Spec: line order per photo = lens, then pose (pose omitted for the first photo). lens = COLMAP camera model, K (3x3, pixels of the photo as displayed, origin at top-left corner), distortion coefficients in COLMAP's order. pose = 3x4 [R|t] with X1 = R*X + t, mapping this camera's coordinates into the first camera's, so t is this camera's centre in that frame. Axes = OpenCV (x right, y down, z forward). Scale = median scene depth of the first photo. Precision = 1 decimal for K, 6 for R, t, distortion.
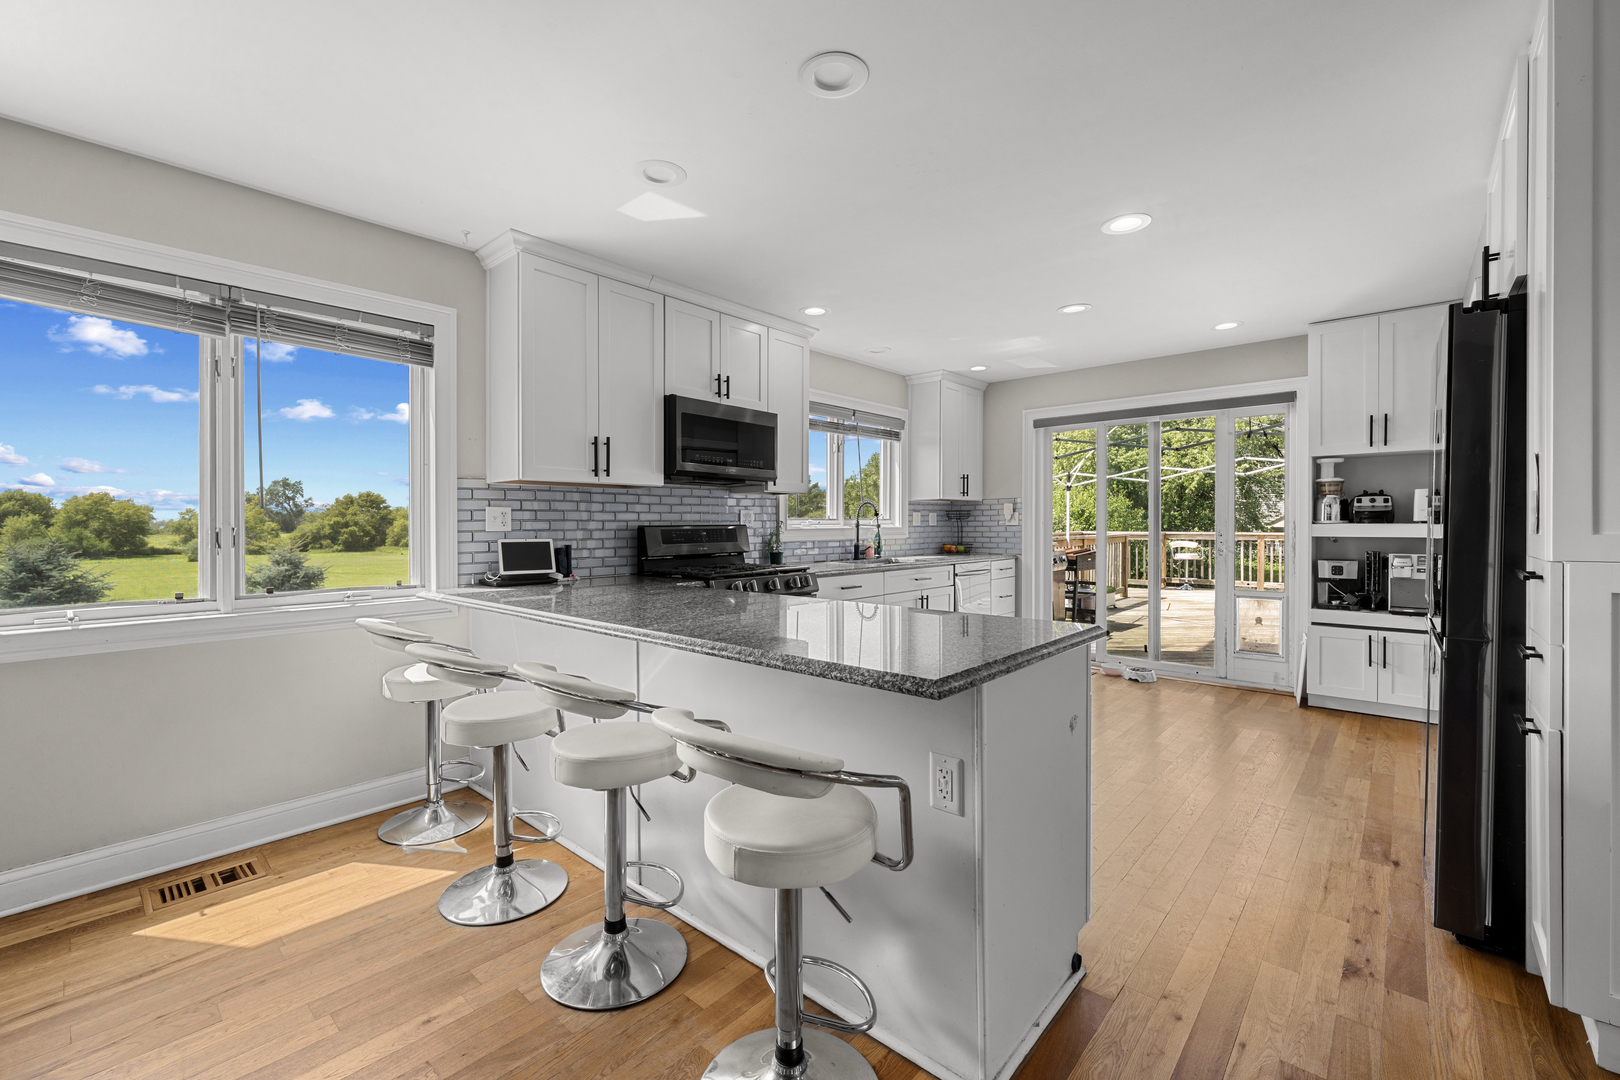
lens RADIAL K [[671.5, 0, 789.2], [0, 671.5, 527.0], [0, 0, 1]] dist [0.000824, -0.007429]
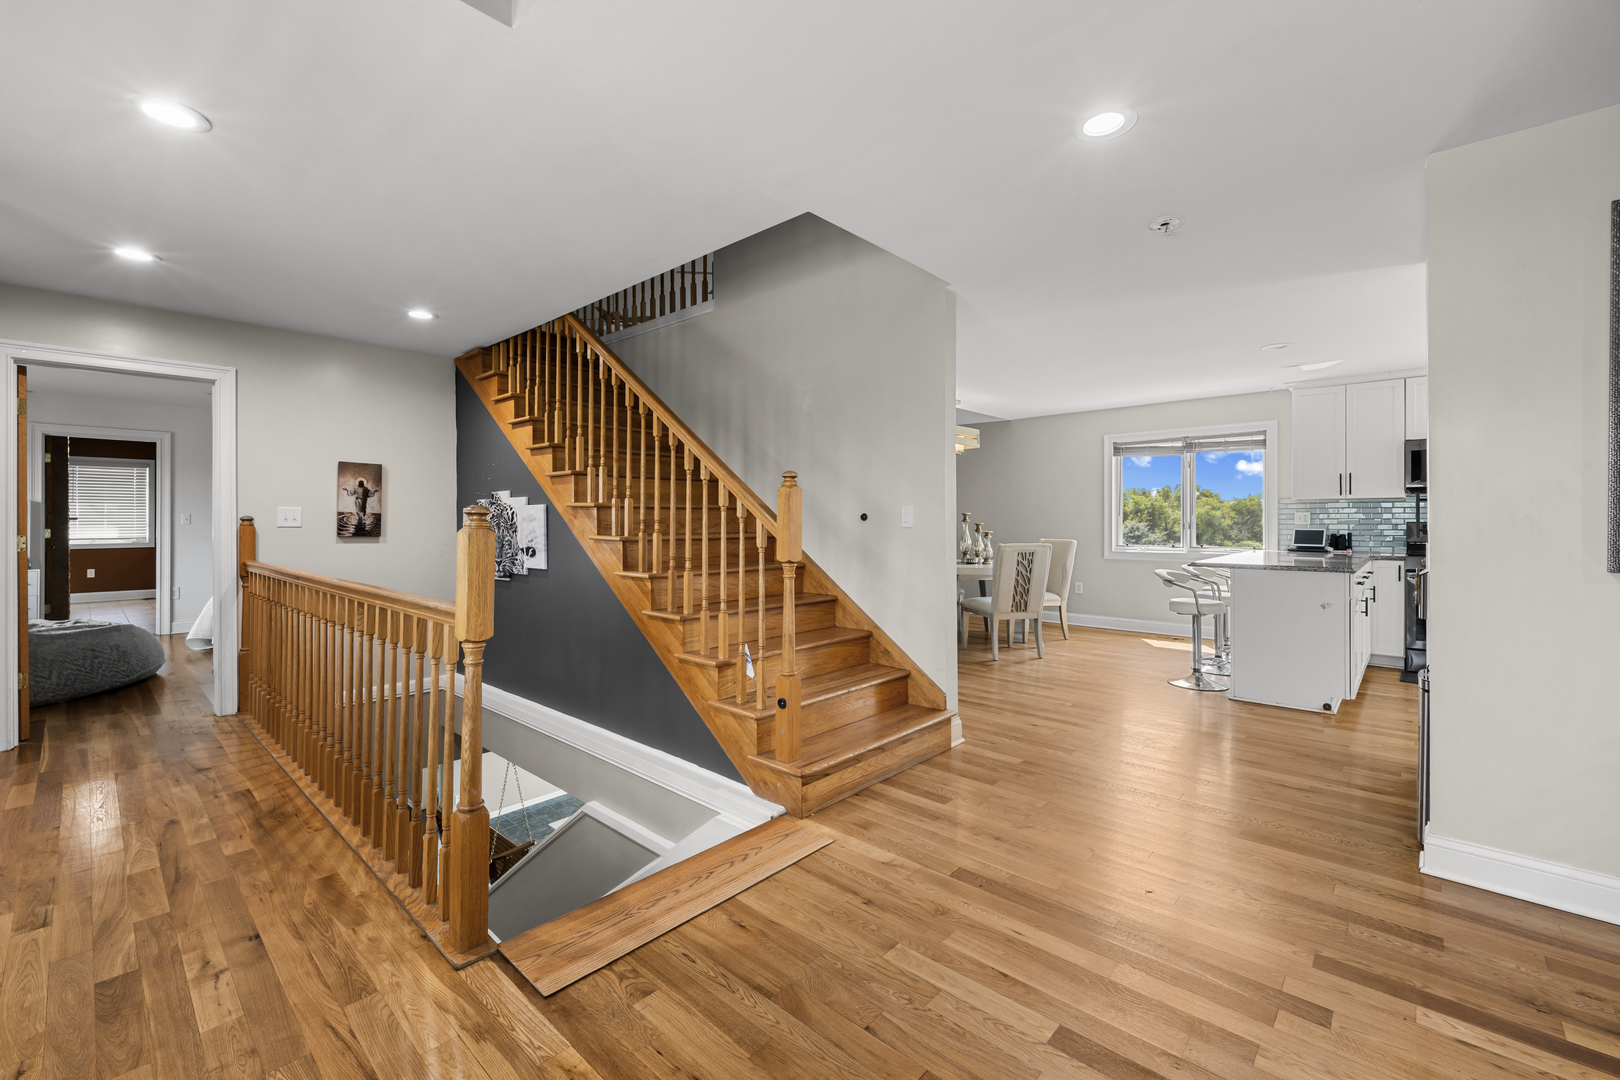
lens RADIAL K [[671.5, 0, 789.2], [0, 671.5, 527.0], [0, 0, 1]] dist [0.000824, -0.007429]
pose [[-0.017227, 0.011832, -0.999782, 1.233814], [-0.000548, 0.999930, 0.011843, -0.006770], [0.999851, 0.000752, -0.017219, -0.380232]]
